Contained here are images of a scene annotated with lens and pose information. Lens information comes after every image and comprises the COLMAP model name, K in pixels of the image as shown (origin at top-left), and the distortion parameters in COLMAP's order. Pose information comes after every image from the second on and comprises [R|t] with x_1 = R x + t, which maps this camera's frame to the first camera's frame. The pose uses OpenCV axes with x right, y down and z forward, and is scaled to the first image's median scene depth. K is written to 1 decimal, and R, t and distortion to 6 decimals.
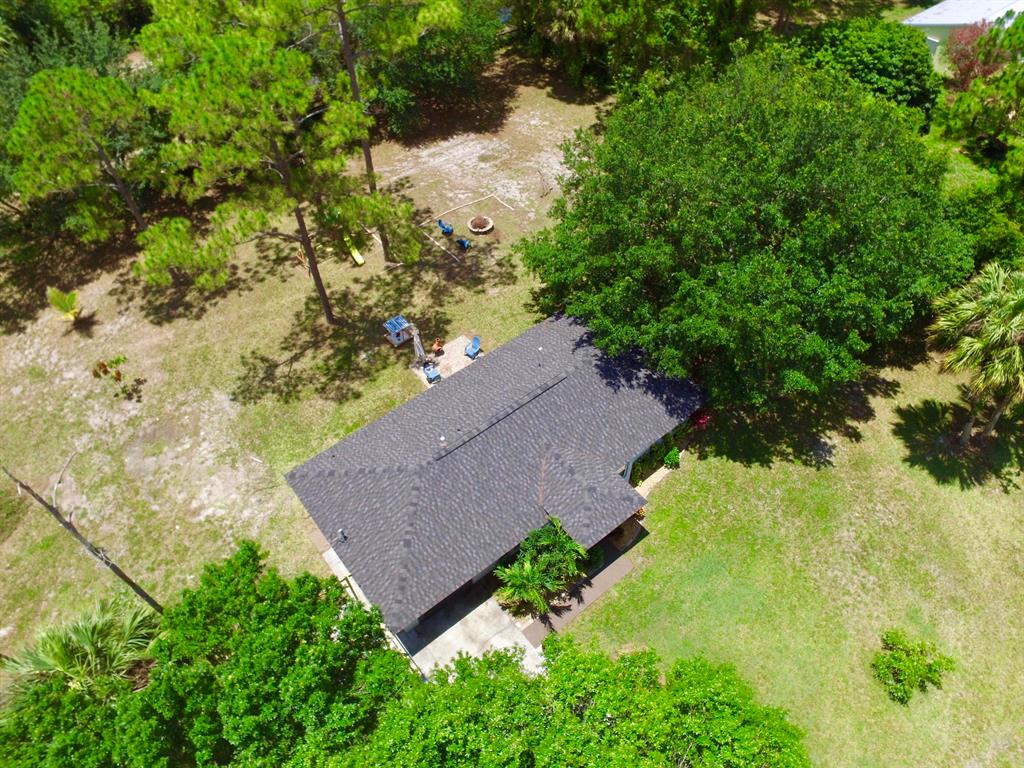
lens RADIAL K [[687.5, 0, 529.1], [0, 687.5, 376.7], [0, 0, 1]] dist [-0.132741, 0.105464]
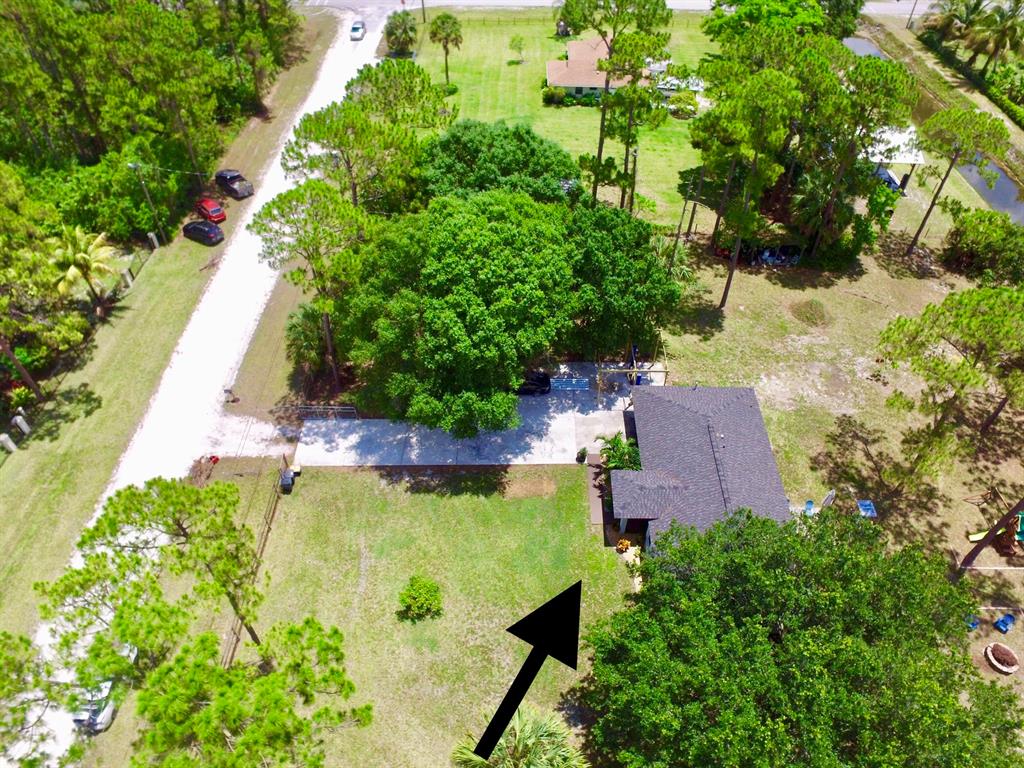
lens RADIAL K [[685.1, 0, 533.0], [0, 685.1, 385.3], [0, 0, 1]] dist [-0.117695, 0.084107]
pose [[-0.632901, 0.538770, -0.556024, 0.728575], [-0.615359, 0.085788, 0.783565, -0.669684], [0.469861, 0.838074, 0.277241, 0.232694]]
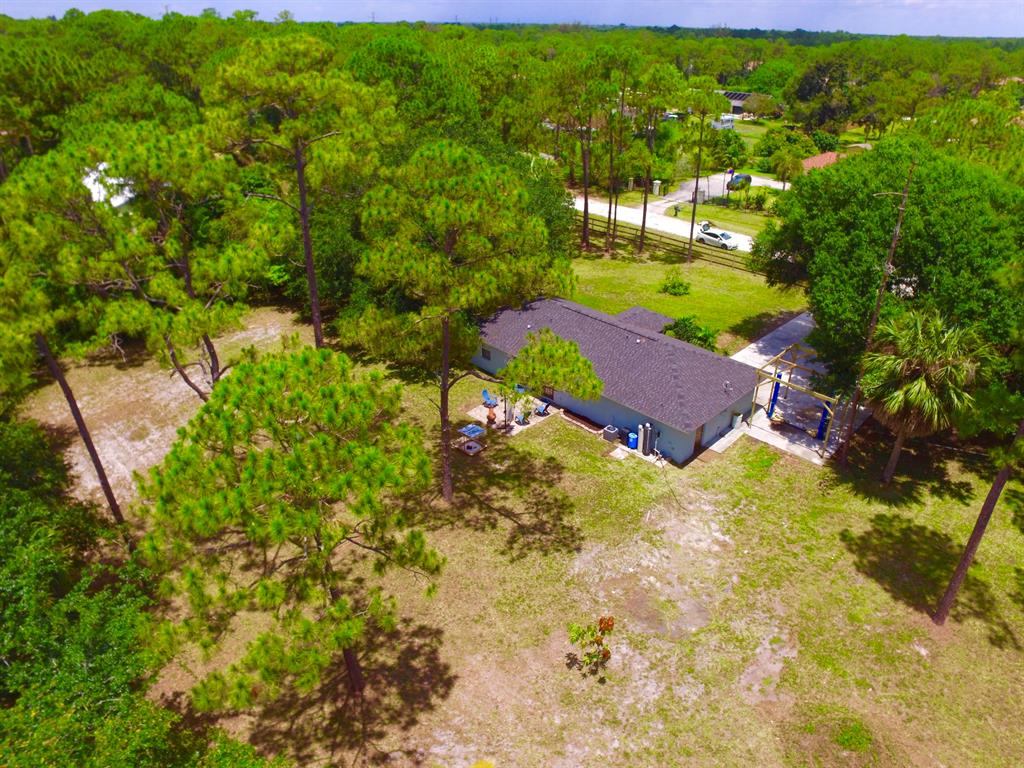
lens RADIAL K [[690.1, 0, 528.0], [0, 690.1, 380.8], [0, 0, 1]] dist [-0.181443, 0.174024]
pose [[-0.116098, -0.474868, 0.872366, -1.035484], [0.754586, 0.528946, 0.388352, -0.433870], [-0.645850, 0.703361, 0.296919, 0.637216]]
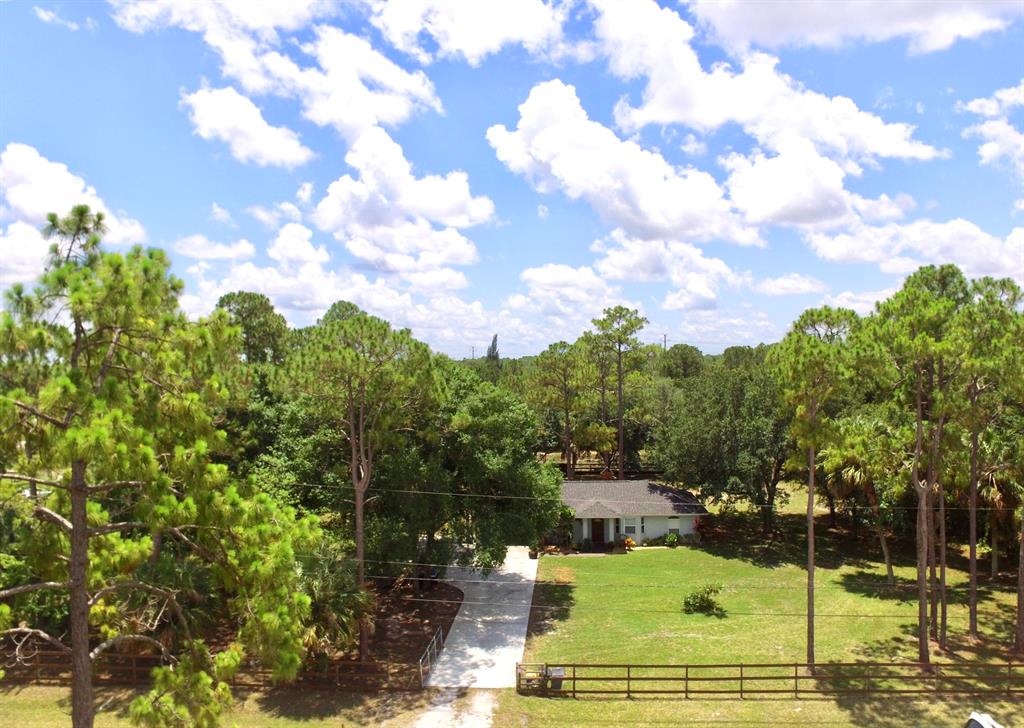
lens RADIAL K [[718.1, 0, 558.2], [0, 718.1, 366.1], [0, 0, 1]] dist [-0.107927, 0.079223]
pose [[0.748326, -0.011151, -0.663237, 1.008085], [-0.501470, 0.644984, -0.576648, 0.853963], [0.434208, 0.764114, 0.477067, -0.195241]]
